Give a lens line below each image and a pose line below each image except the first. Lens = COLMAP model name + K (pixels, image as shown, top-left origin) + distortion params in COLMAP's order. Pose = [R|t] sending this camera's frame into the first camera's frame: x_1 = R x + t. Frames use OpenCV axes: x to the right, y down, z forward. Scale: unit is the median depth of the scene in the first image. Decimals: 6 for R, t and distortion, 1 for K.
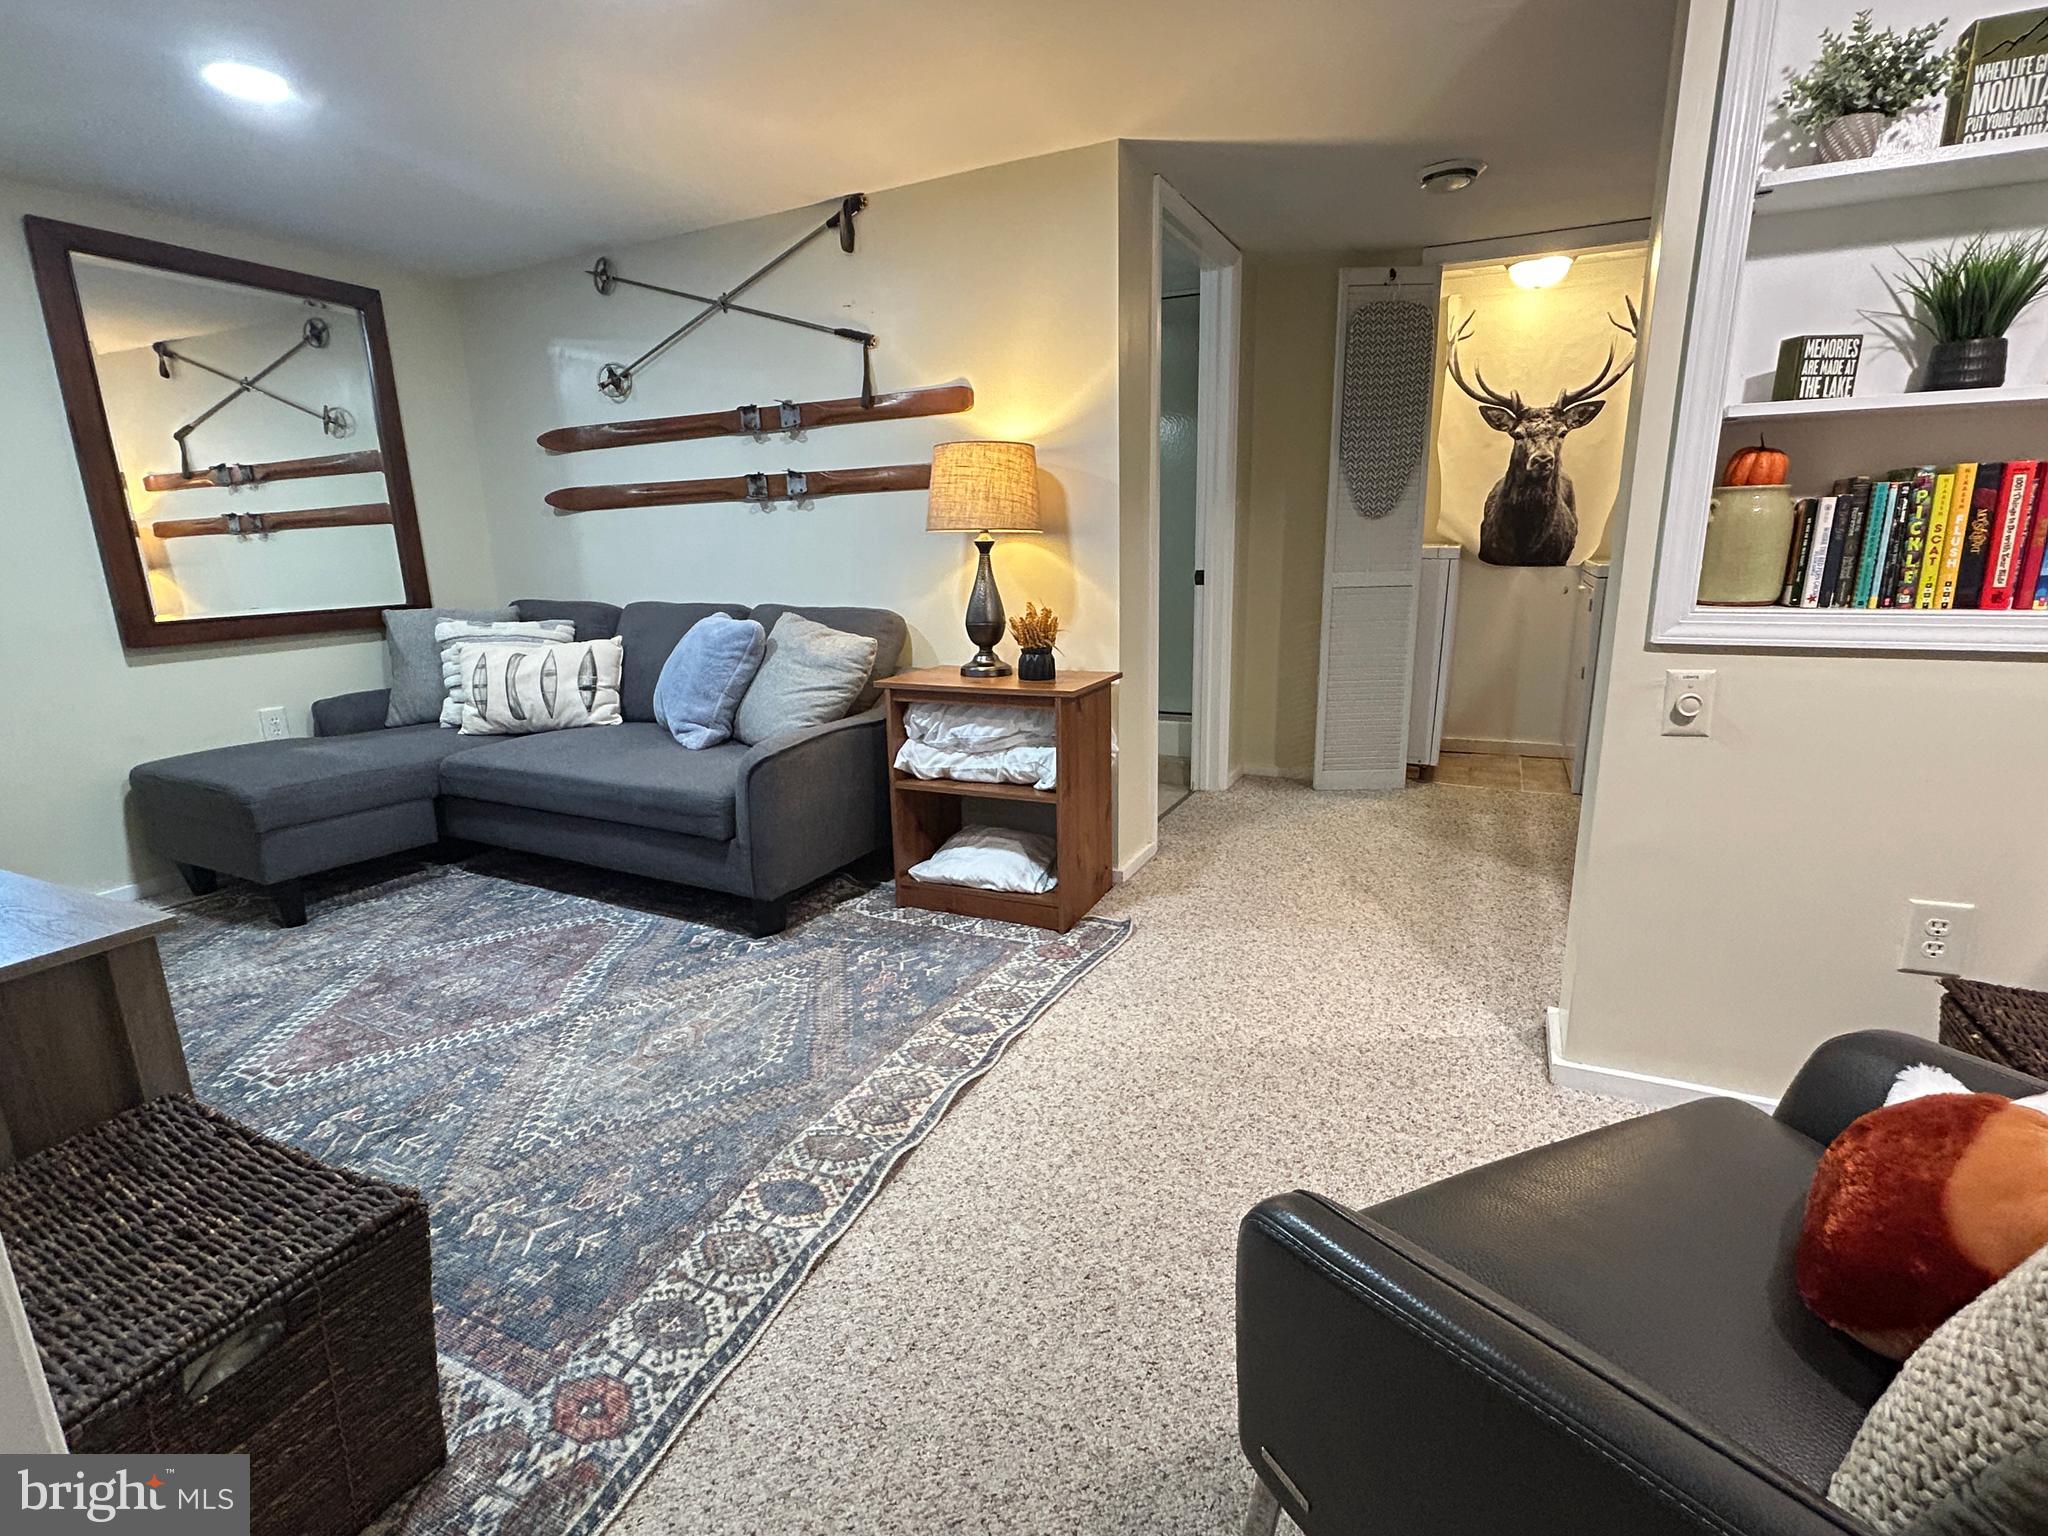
lens RADIAL K [[970.9, 0, 1021.1], [0, 970.9, 770.3], [0, 0, 1]] dist [-0.001244, 0.002731]
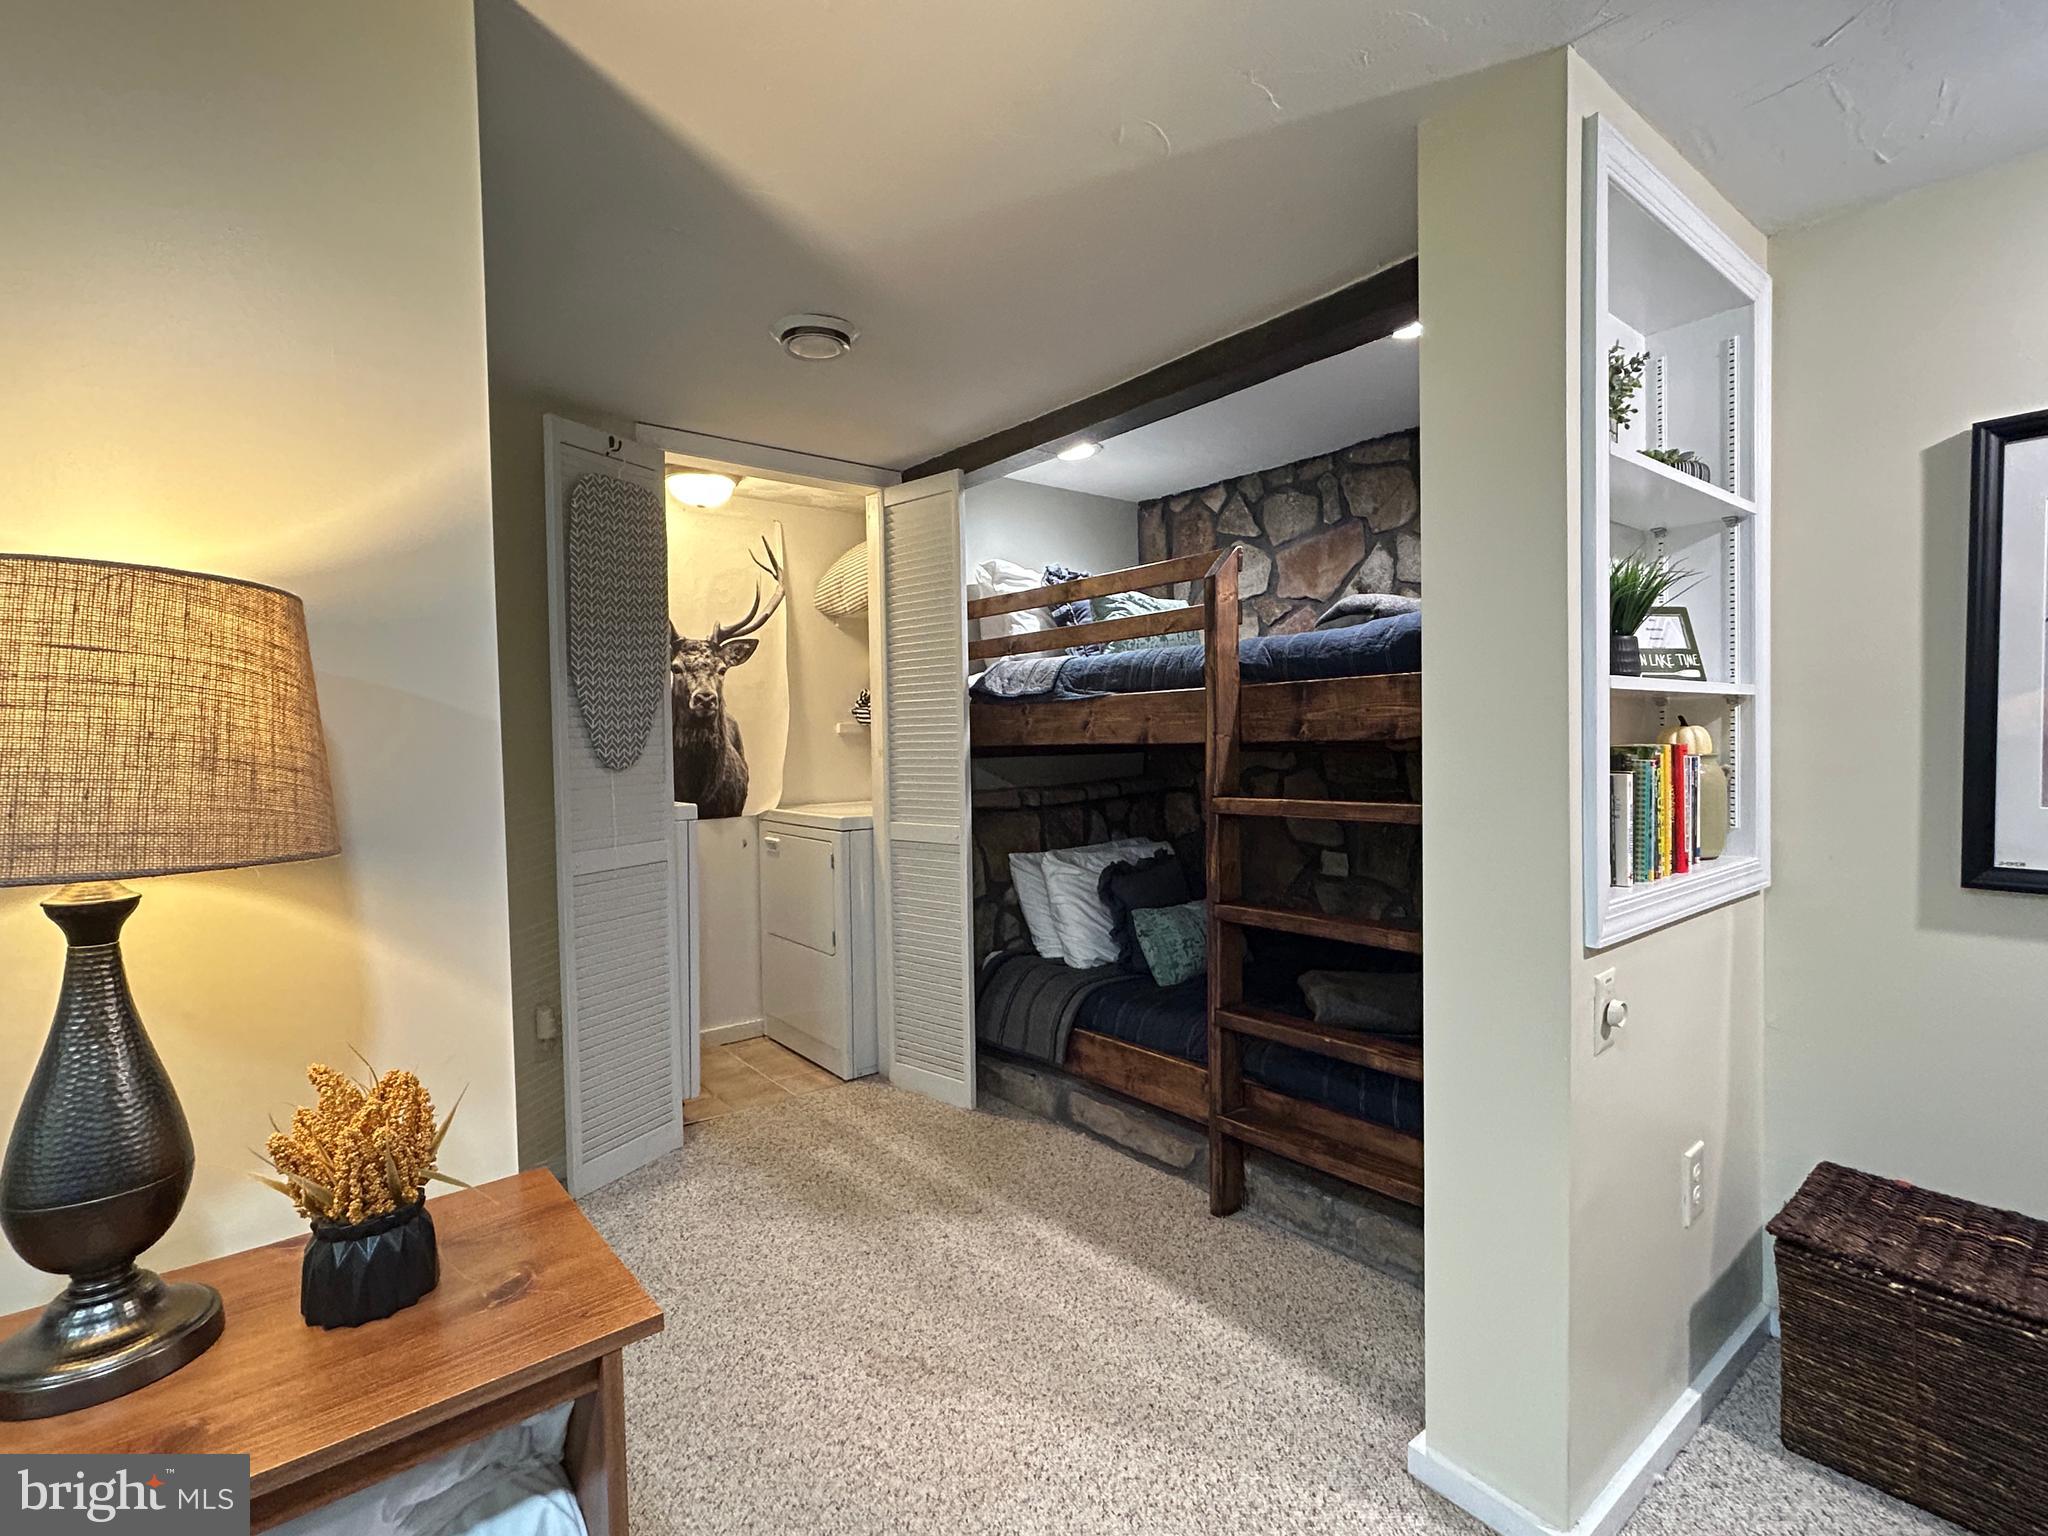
lens RADIAL K [[970.9, 0, 1025.1], [0, 970.9, 763.8], [0, 0, 1]] dist [-0.001244, 0.002731]
pose [[0.439492, -0.011854, 0.898168, -0.124306], [0.219948, 0.970893, -0.094812, -0.133335], [-0.870901, 0.239220, 0.429307, 0.444825]]
